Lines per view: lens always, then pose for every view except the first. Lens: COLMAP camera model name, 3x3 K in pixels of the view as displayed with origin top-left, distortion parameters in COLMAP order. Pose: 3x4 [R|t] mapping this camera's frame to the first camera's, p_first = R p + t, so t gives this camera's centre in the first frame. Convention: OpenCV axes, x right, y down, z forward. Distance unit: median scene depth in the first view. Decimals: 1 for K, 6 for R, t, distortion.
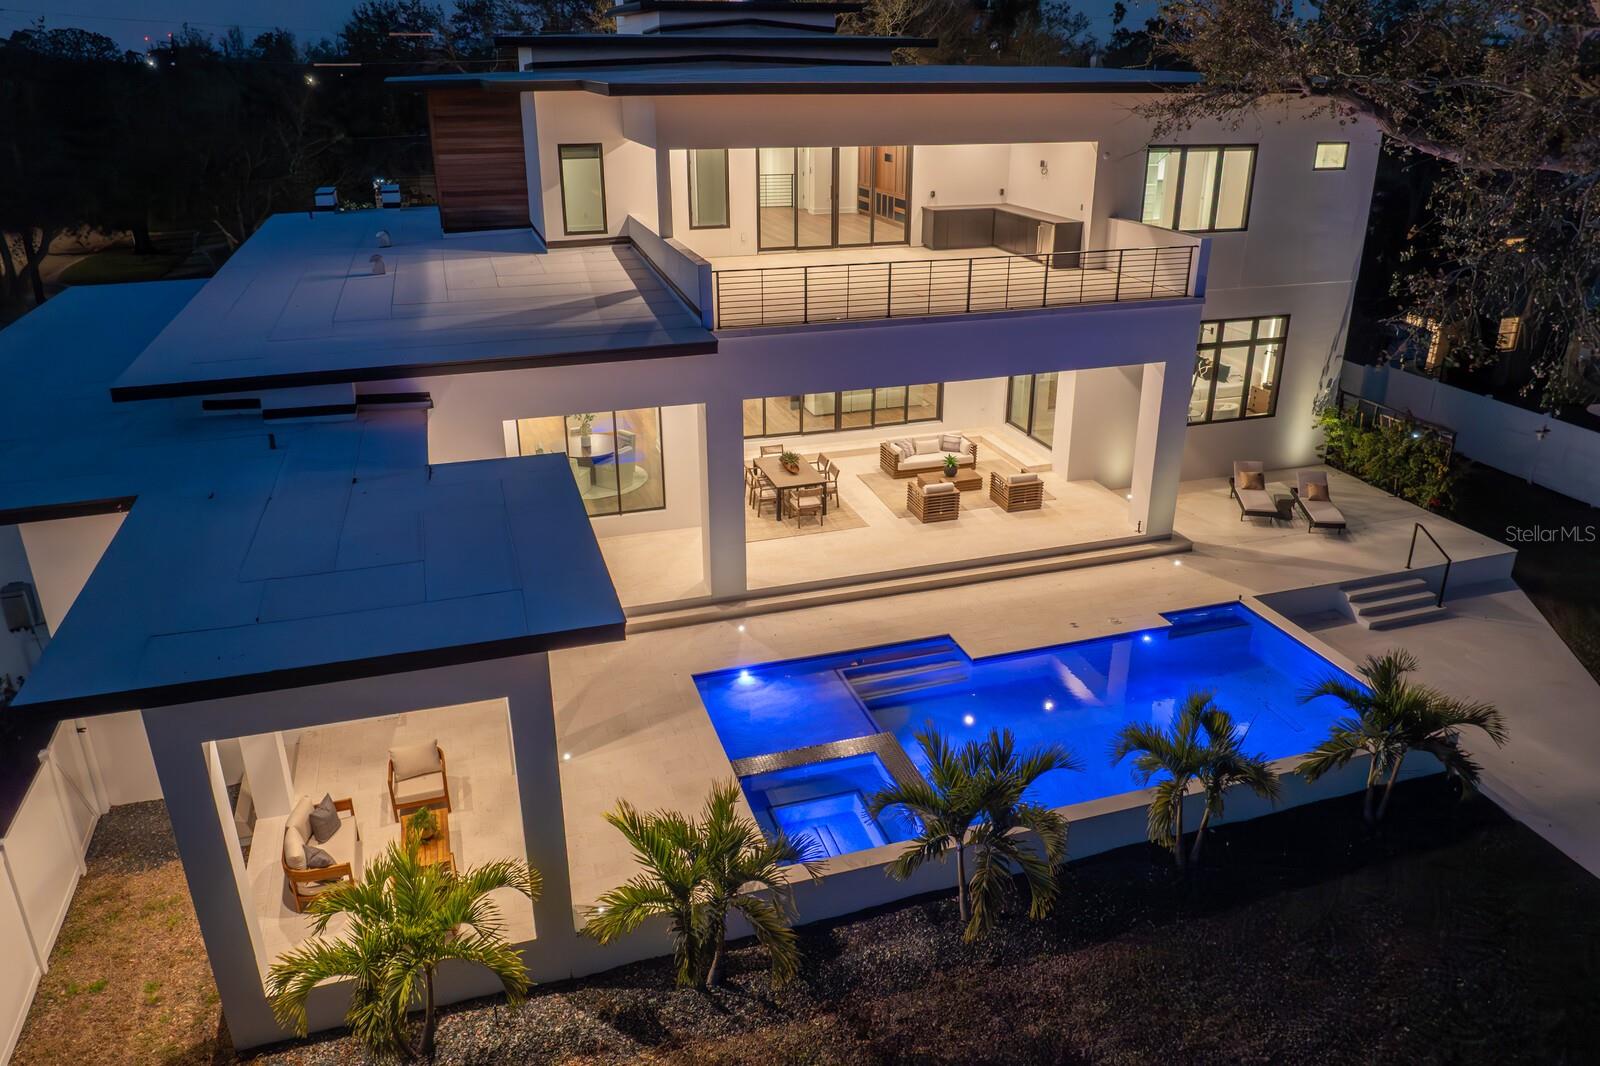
lens RADIAL K [[1115.7, 0, 808.5], [0, 1115.7, 527.1], [0, 0, 1]] dist [-0.011845, -0.005709]
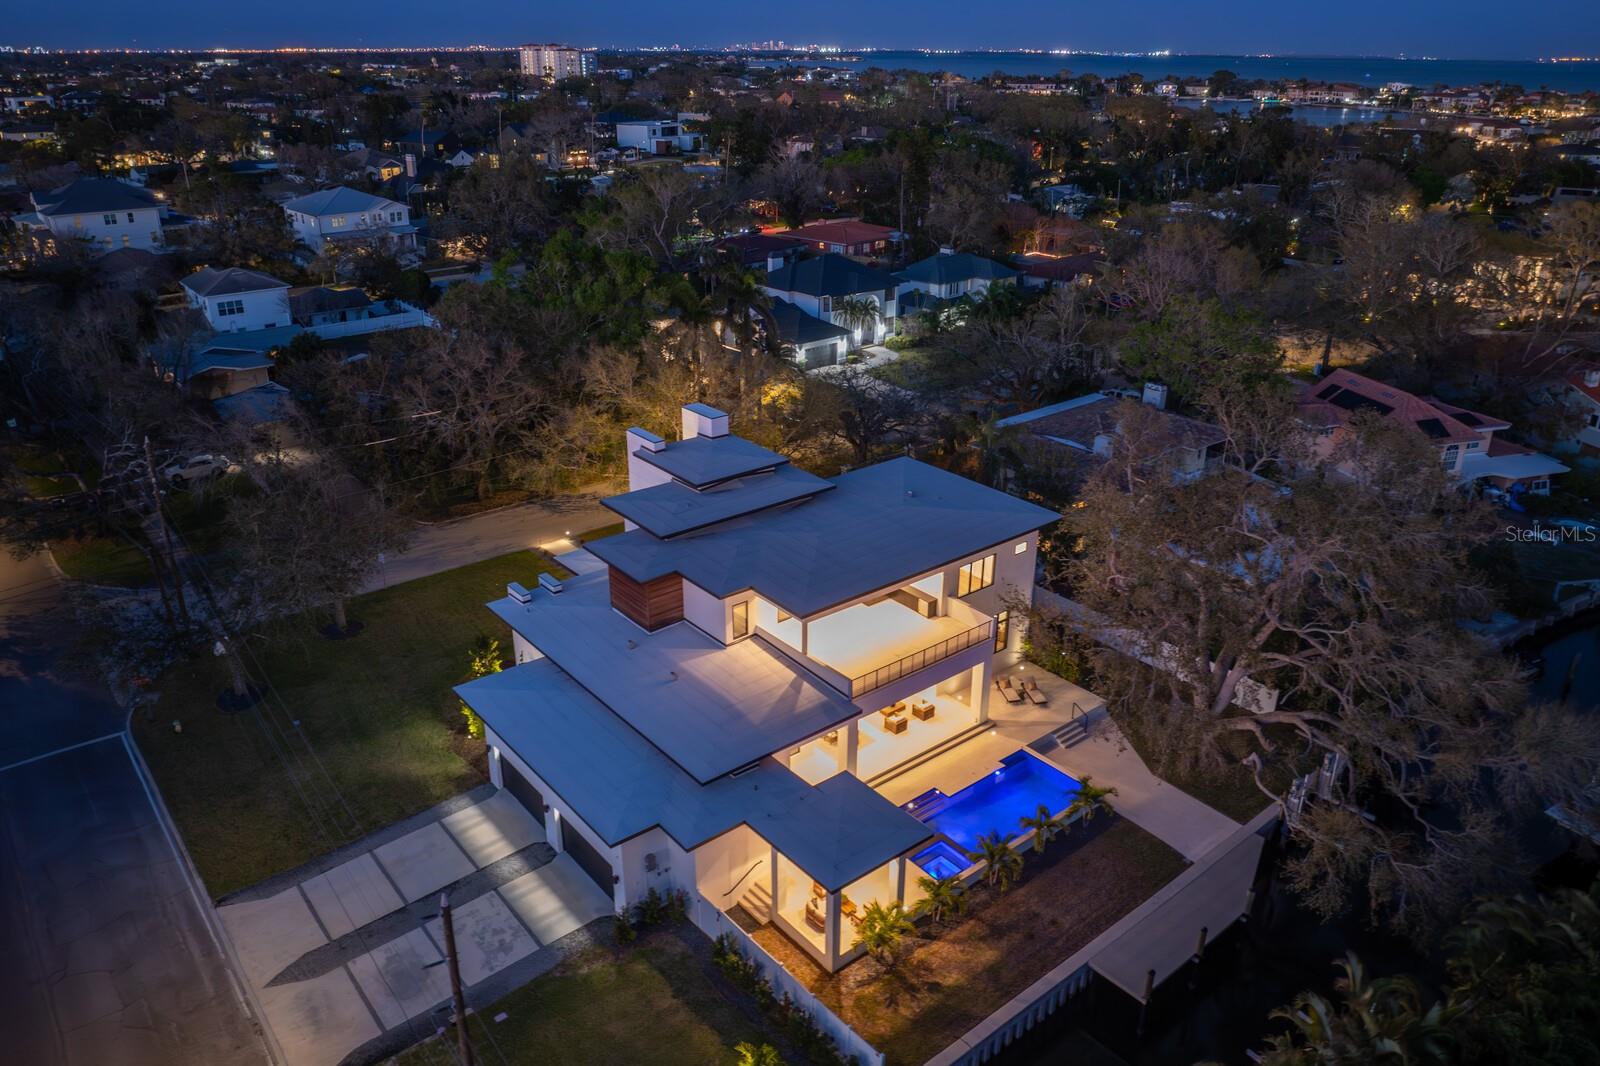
lens RADIAL K [[1115.7, 0, 808.5], [0, 1115.7, 527.1], [0, 0, 1]] dist [-0.011845, -0.005709]
pose [[0.932518, -0.137986, 0.333723, -0.879858], [0.136371, 0.990251, 0.028384, -0.584684], [-0.334386, 0.019042, 0.942244, -1.315612]]
